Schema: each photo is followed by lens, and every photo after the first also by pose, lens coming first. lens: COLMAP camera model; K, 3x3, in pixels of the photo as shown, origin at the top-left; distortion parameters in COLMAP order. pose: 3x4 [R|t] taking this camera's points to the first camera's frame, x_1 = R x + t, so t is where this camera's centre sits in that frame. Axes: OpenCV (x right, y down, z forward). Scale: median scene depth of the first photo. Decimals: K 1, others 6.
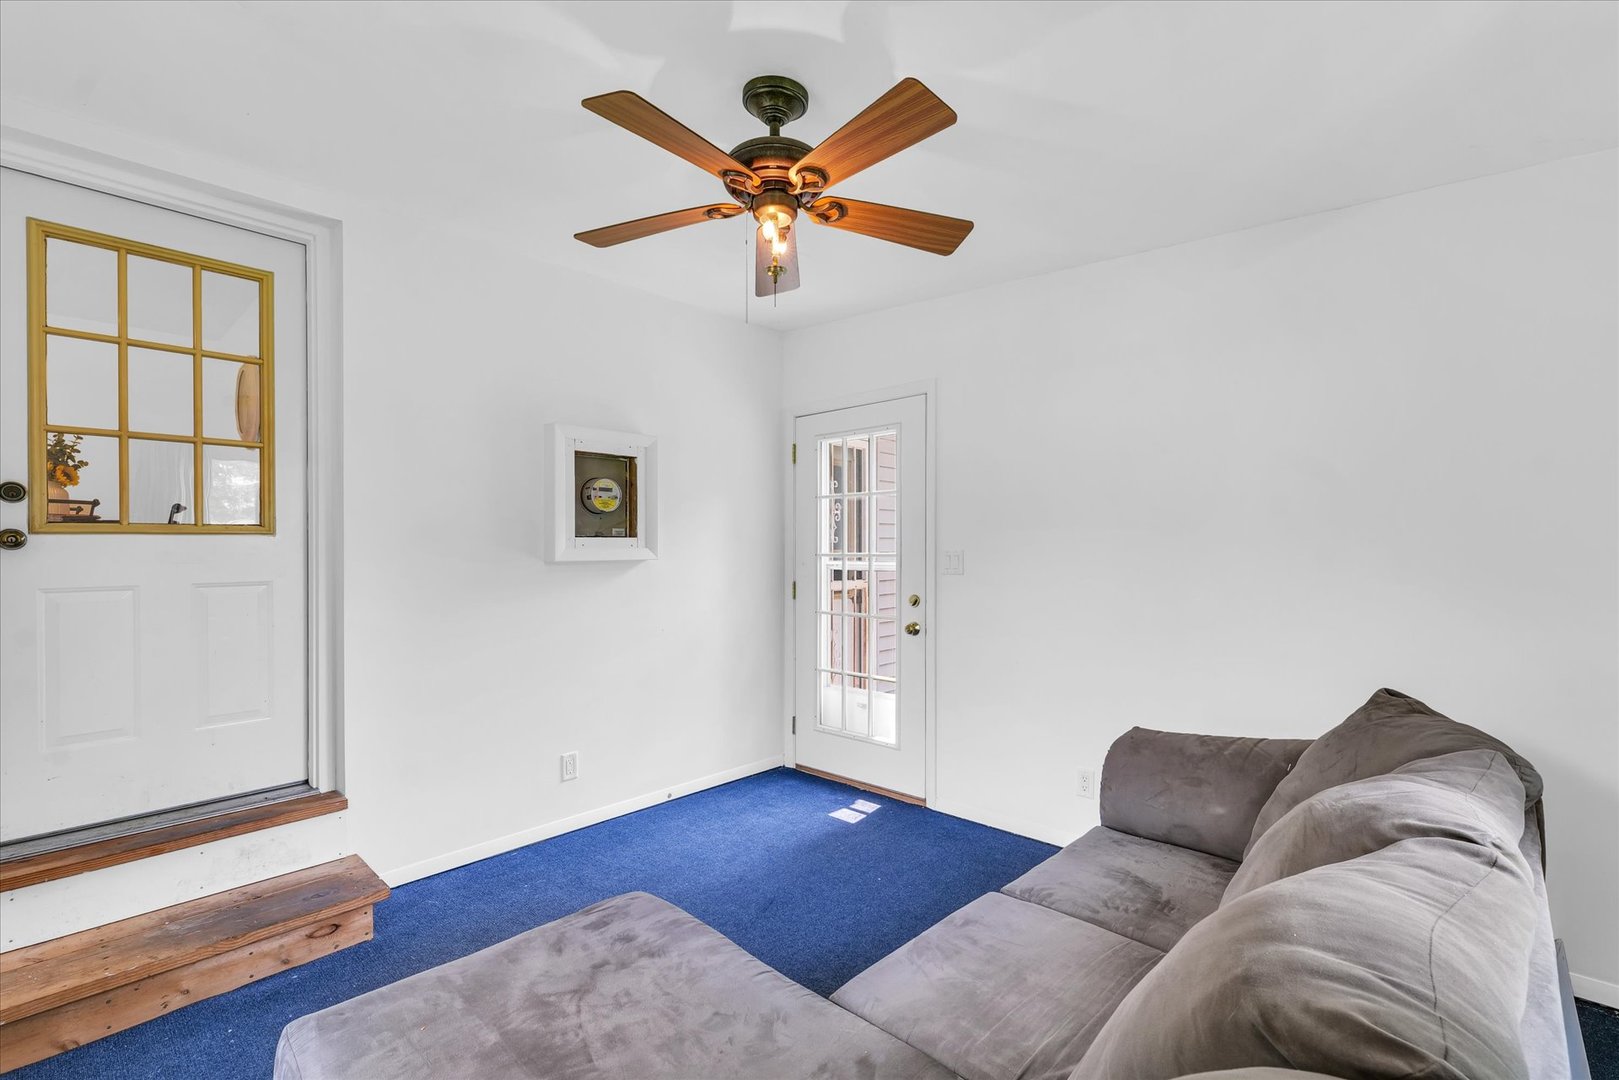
lens RADIAL K [[762.6, 0, 809.5], [0, 762.6, 540.0], [0, 0, 1]] dist [-0.000262, -0.000191]
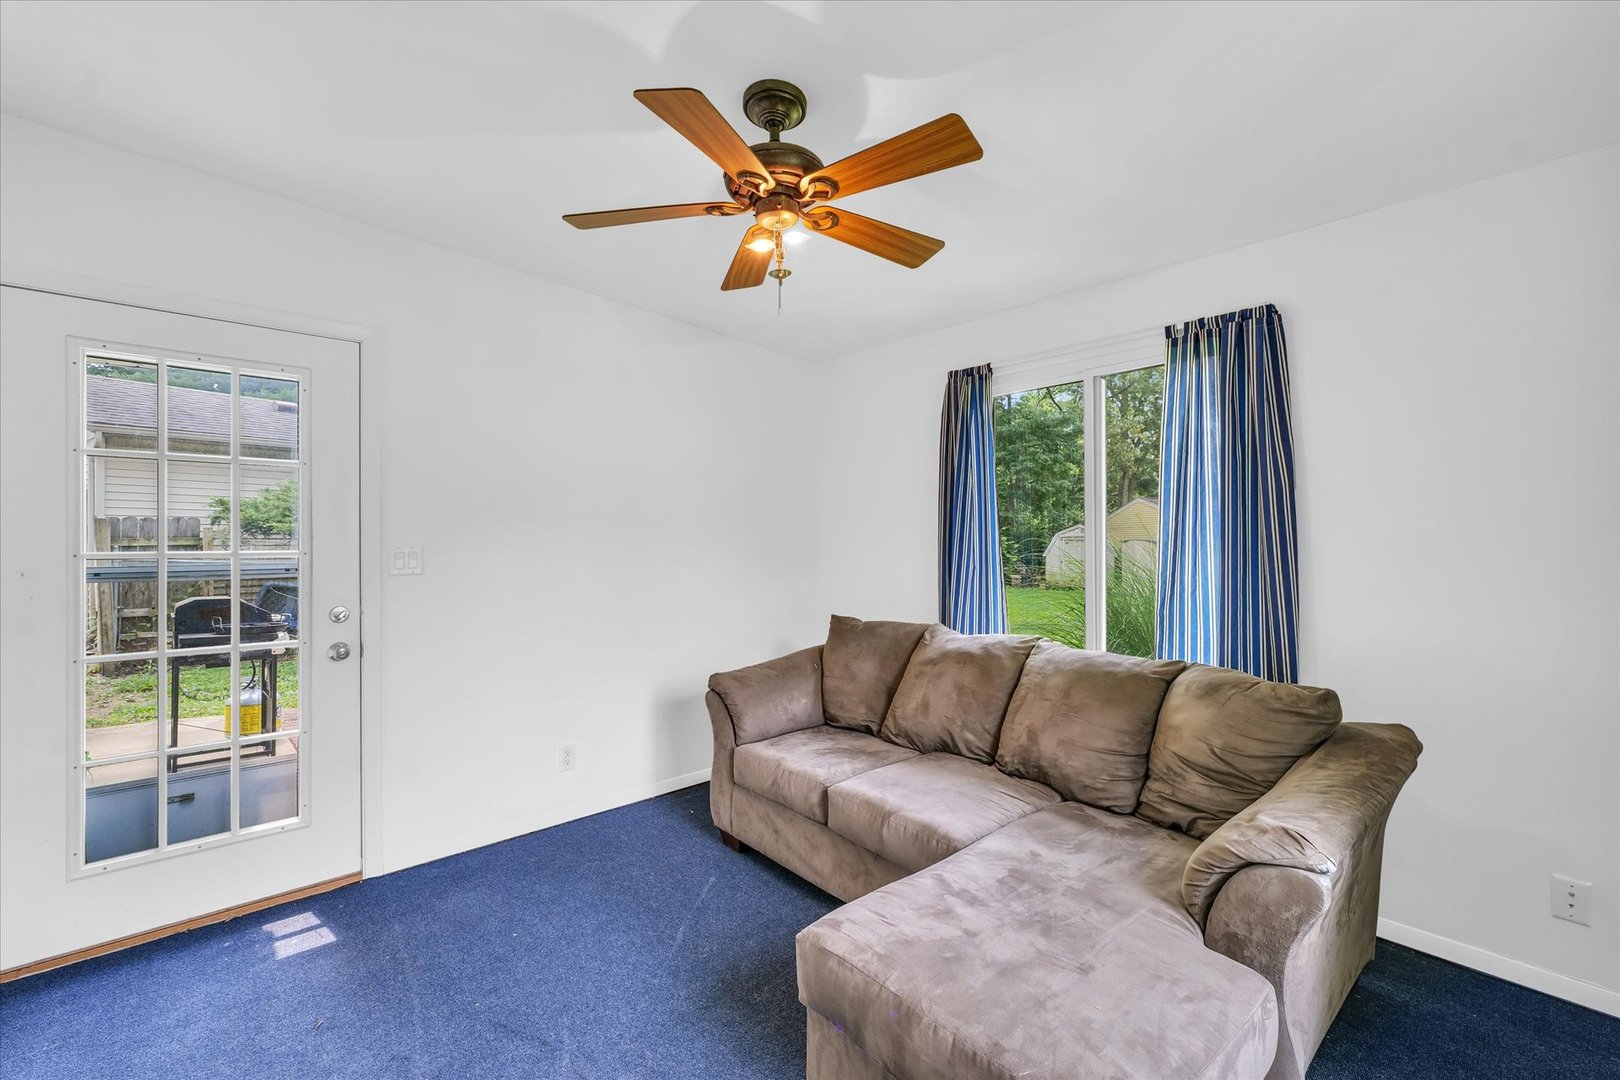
lens RADIAL K [[763.1, 0, 810.0], [0, 763.1, 540.0], [0, 0, 1]] dist [-0.000262, -0.000191]
pose [[-0.019441, 0.004041, 0.999803, -0.641765], [-0.011554, 0.999924, -0.004266, 0.006093], [-0.999744, -0.011635, -0.019393, 0.584309]]
